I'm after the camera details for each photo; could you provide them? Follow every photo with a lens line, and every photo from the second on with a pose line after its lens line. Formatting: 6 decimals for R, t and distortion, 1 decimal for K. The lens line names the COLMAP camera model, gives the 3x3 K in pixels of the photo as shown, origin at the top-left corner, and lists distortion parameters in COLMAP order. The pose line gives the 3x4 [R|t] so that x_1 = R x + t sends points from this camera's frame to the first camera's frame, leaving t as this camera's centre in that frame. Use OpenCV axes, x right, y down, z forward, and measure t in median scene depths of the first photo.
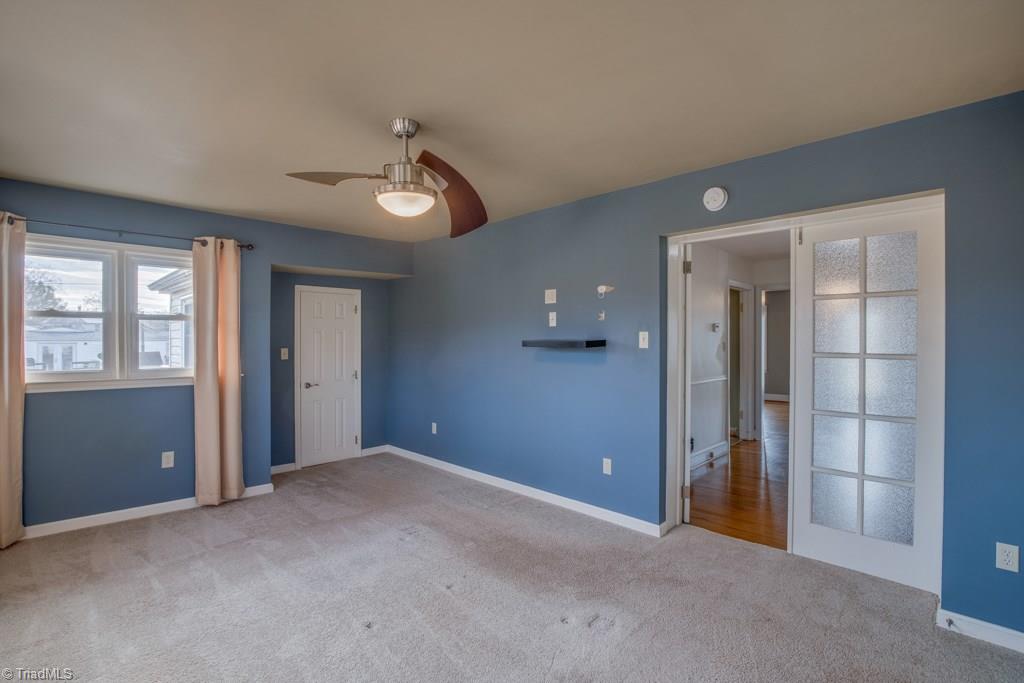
lens RADIAL K [[469.0, 0, 517.4], [0, 469.0, 340.7], [0, 0, 1]] dist [-0.041688, 0.009534]
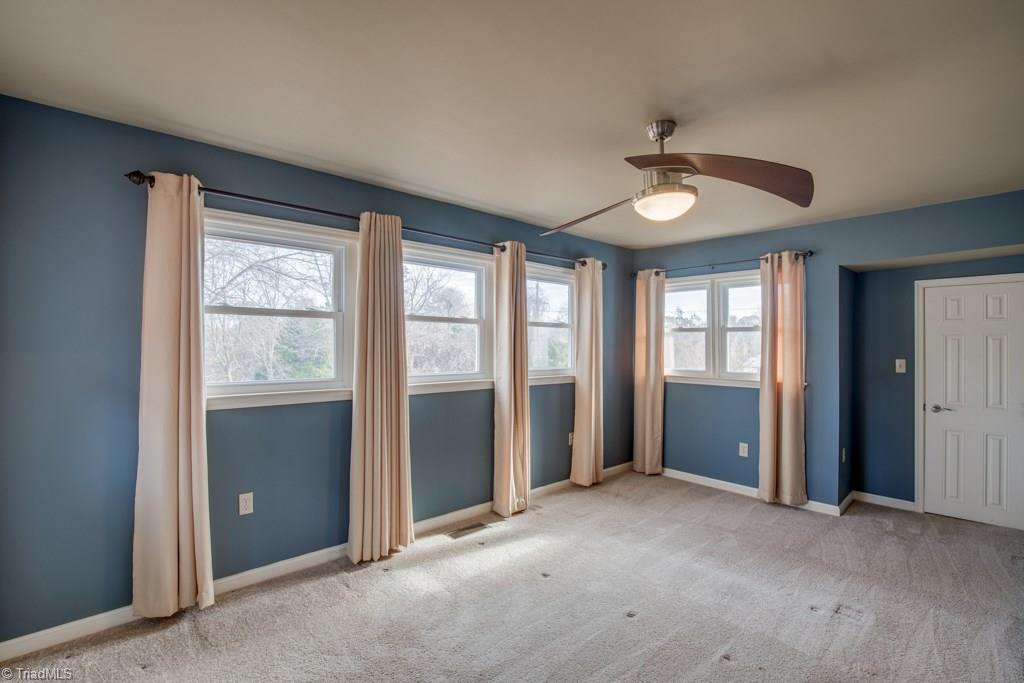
lens RADIAL K [[469.0, 0, 517.4], [0, 469.0, 340.7], [0, 0, 1]] dist [-0.041688, 0.009534]
pose [[-0.032730, -0.012753, -0.999383, 0.471636], [-0.008979, 0.999882, -0.012466, -0.000923], [0.999424, 0.008566, -0.032841, 0.473736]]
